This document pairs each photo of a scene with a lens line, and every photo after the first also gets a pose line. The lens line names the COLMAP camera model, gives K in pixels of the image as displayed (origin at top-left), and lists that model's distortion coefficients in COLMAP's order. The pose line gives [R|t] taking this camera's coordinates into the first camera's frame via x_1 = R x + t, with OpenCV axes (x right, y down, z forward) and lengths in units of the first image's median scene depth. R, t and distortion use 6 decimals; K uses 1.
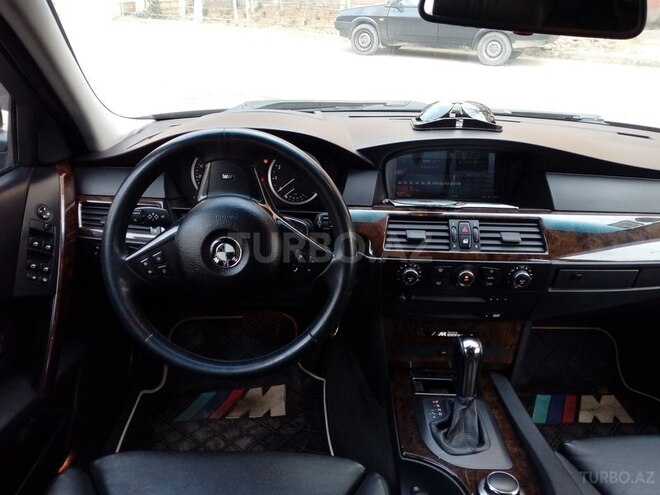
lens RADIAL K [[543.9, 0, 337.4], [0, 543.9, 245.3], [0, 0, 1]] dist [0.082145, -0.148777]
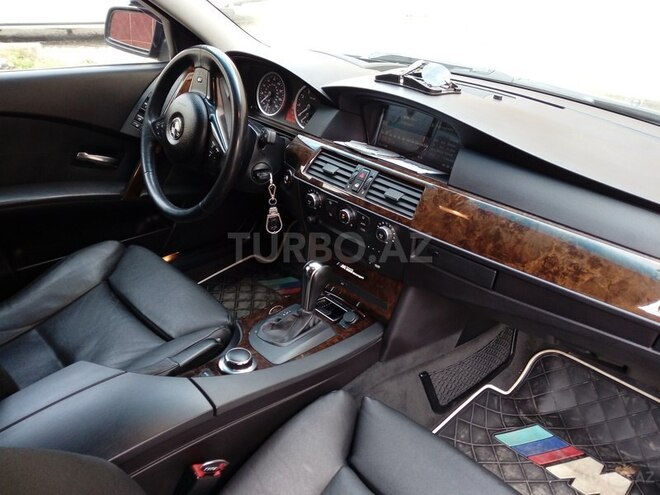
lens RADIAL K [[543.9, 0, 337.4], [0, 543.9, 245.3], [0, 0, 1]] dist [0.082145, -0.148777]
pose [[0.700497, 0.346675, -0.623795, 0.919576], [-0.318064, 0.934131, 0.161971, -0.058757], [0.638858, 0.084947, 0.764621, 0.140660]]
